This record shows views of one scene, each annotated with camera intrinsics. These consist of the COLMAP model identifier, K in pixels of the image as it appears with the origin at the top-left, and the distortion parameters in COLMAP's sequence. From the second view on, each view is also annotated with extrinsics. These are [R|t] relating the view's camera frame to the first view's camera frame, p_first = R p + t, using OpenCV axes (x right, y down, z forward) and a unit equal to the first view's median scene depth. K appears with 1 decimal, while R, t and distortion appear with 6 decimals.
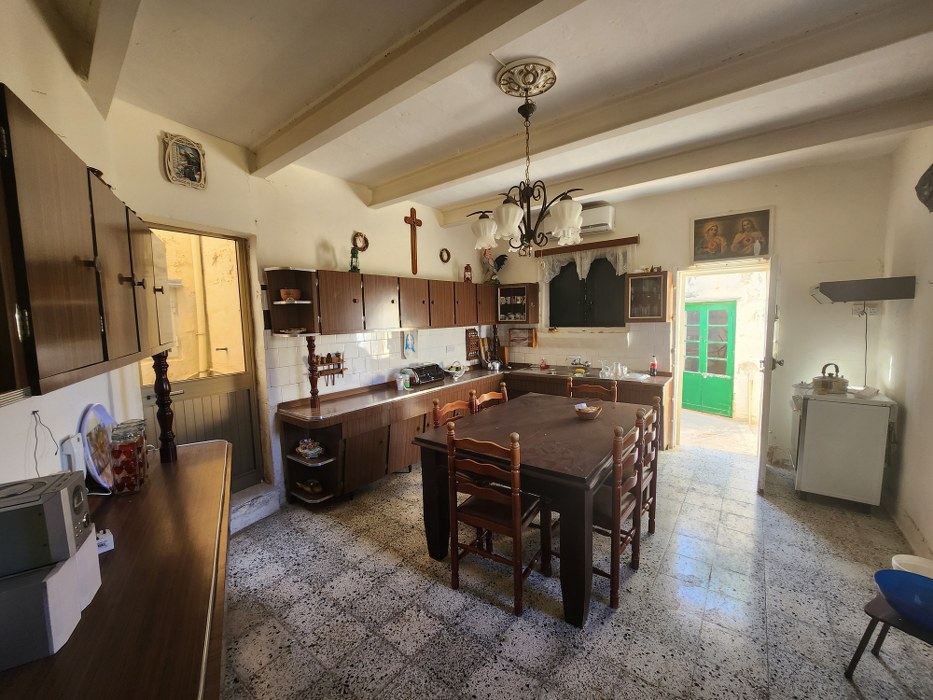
lens RADIAL K [[370.5, 0, 466.7], [0, 370.5, 353.3], [0, 0, 1]] dist [0.001054, 0.000081]
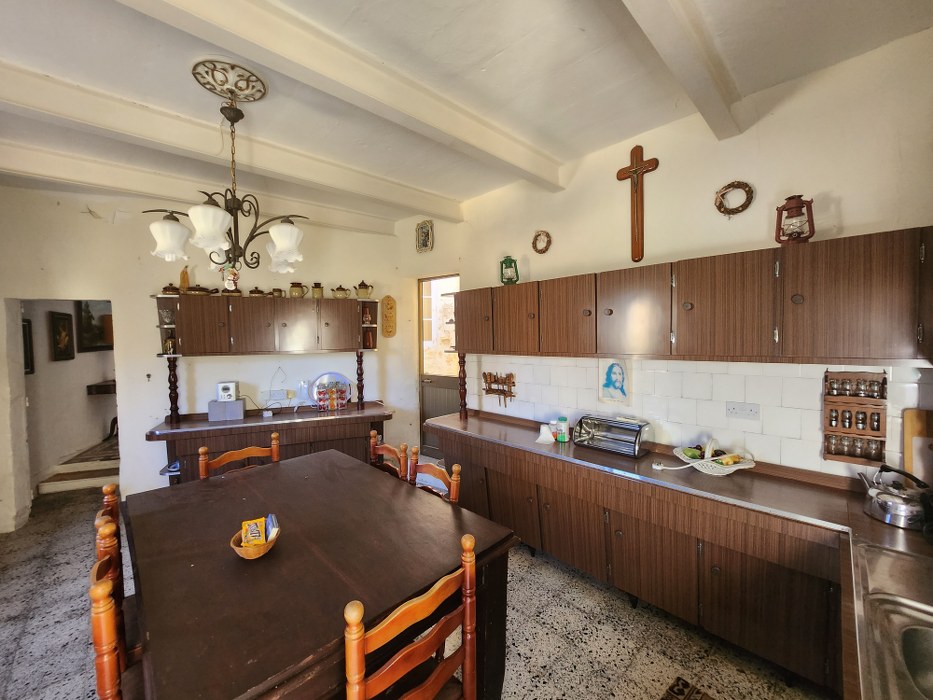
lens RADIAL K [[370.5, 0, 474.3], [0, 370.5, 333.6], [0, 0, 1]] dist [0.001054, 0.000081]
pose [[-0.119514, 0.051808, -0.991480, 0.470133], [-0.055536, 0.996725, 0.058777, -0.124974], [0.991278, 0.062088, -0.116246, 0.841206]]
